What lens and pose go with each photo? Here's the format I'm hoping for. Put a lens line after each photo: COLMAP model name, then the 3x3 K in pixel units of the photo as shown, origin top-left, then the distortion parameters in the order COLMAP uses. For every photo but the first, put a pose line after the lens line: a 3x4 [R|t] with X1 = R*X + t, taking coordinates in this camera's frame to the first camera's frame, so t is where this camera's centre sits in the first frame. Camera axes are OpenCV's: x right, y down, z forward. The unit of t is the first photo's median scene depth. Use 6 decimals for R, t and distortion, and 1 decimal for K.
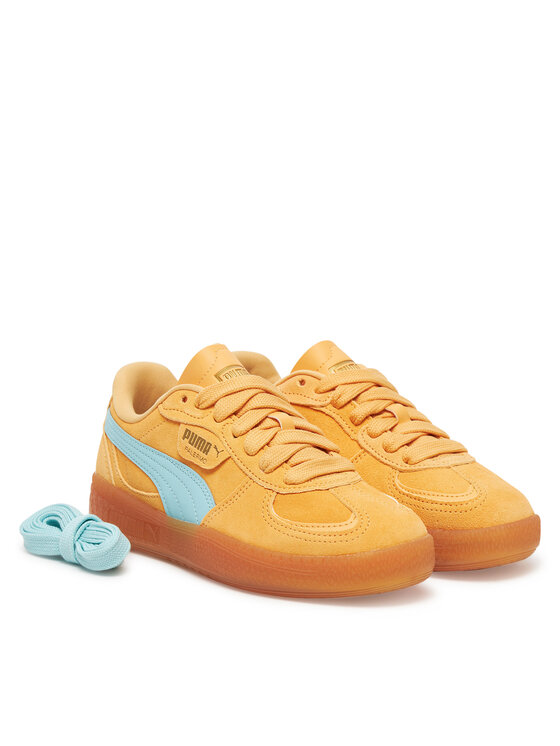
lens RADIAL K [[2194.6, 0, 279.7], [0, 2194.6, 373.2], [0, 0, 1]] dist [-0.238500, 0.000000]
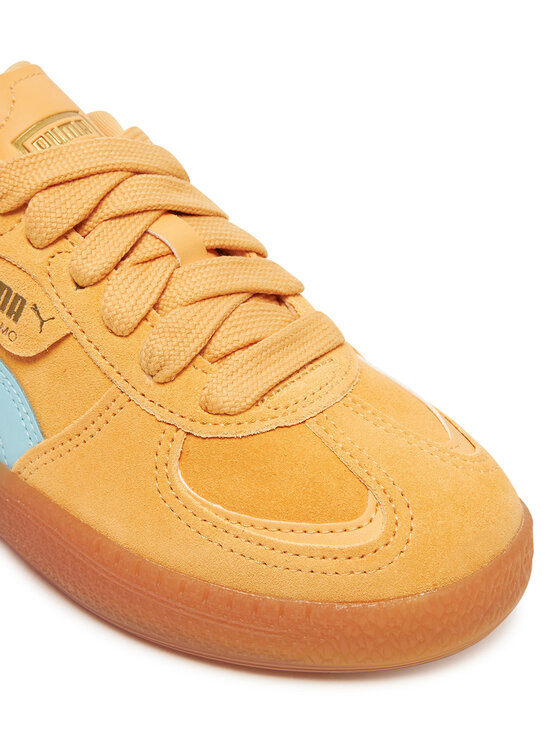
lens RADIAL K [[1654.3, 0, 279.0], [0, 1654.3, 373.0], [0, 0, 1]] dist [0.065903, 0.000000]
pose [[0.990950, -0.054008, 0.122887, -0.022547], [0.010902, 0.944843, 0.327343, -0.063275], [-0.133788, -0.323041, 0.936881, 0.683974]]
